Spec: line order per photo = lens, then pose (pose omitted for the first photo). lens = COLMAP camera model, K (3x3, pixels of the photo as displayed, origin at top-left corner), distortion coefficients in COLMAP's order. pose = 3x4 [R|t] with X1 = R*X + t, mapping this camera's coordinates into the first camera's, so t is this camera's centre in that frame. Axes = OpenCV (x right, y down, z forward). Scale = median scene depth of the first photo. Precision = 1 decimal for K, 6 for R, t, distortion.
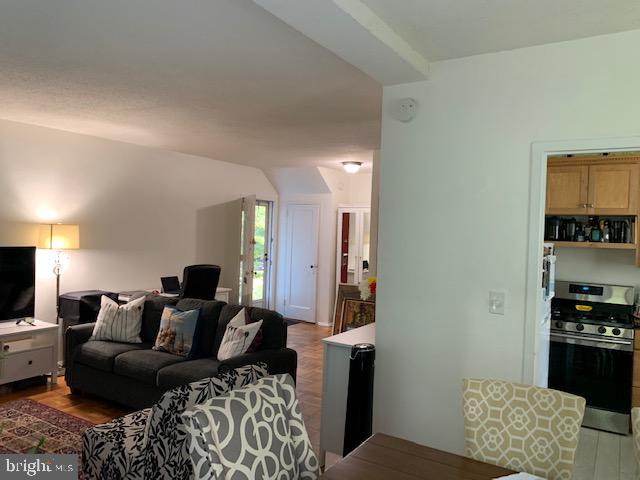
lens RADIAL K [[486.6, 0, 319.4], [0, 486.6, 238.3], [0, 0, 1]] dist [0.031228, -0.045547]
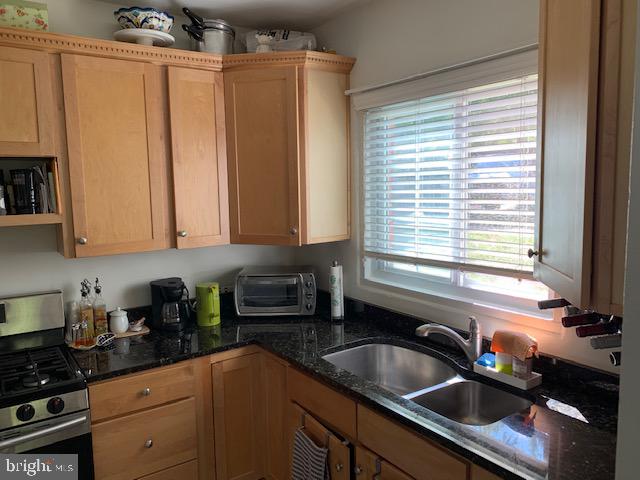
lens RADIAL K [[486.6, 0, 318.8], [0, 486.6, 241.1], [0, 0, 1]] dist [0.031228, -0.045547]
pose [[0.384727, -0.130431, 0.913769, 0.274285], [0.042891, 0.991423, 0.123457, -0.011787], [-0.922033, -0.008305, 0.387021, 0.544113]]
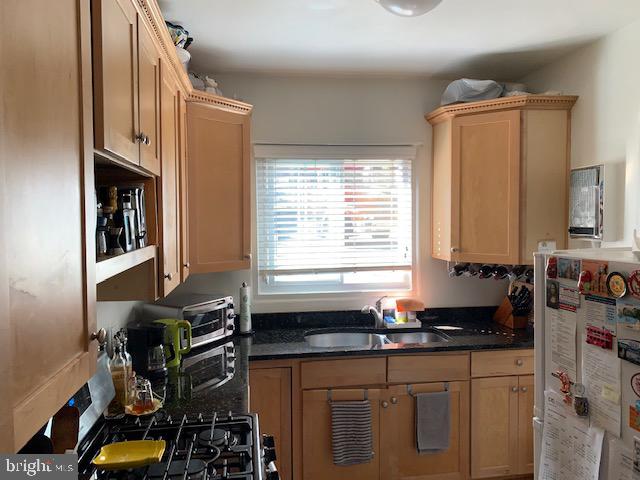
lens RADIAL K [[486.6, 0, 322.7], [0, 486.6, 233.5], [0, 0, 1]] dist [0.031228, -0.045547]
pose [[-0.657774, -0.038599, 0.752226, 0.220046], [0.011488, 0.998056, 0.061258, -0.026880], [-0.753128, 0.048936, -0.656051, 1.275952]]
